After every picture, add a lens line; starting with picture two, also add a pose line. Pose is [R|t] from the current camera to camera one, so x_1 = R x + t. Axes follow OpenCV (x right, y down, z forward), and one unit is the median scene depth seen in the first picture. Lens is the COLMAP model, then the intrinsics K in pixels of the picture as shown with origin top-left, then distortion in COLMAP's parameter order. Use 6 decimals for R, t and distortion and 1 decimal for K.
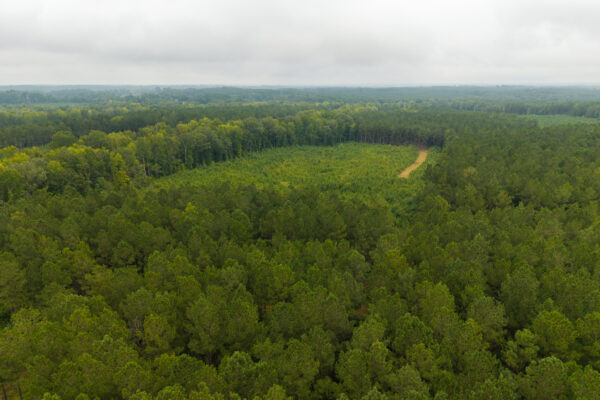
lens RADIAL K [[405.1, 0, 299.7], [0, 405.1, 197.5], [0, 0, 1]] dist [0.024303, -0.015422]
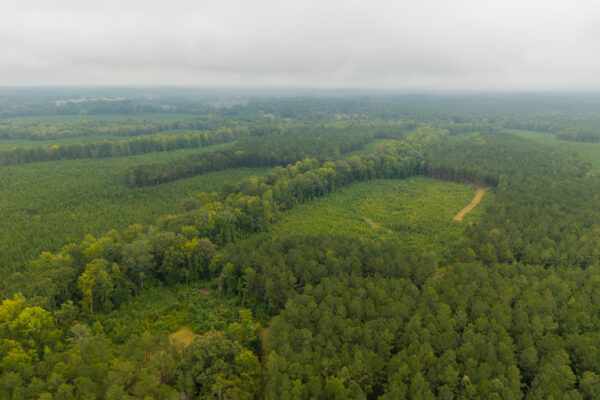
lens RADIAL K [[405.1, 0, 299.7], [0, 405.1, 197.5], [0, 0, 1]] dist [0.024303, -0.015422]
pose [[0.985355, 0.047677, -0.163712, -0.040703], [-0.046896, 0.998862, 0.008633, -0.100487], [0.163937, -0.000830, 0.986470, -0.385777]]
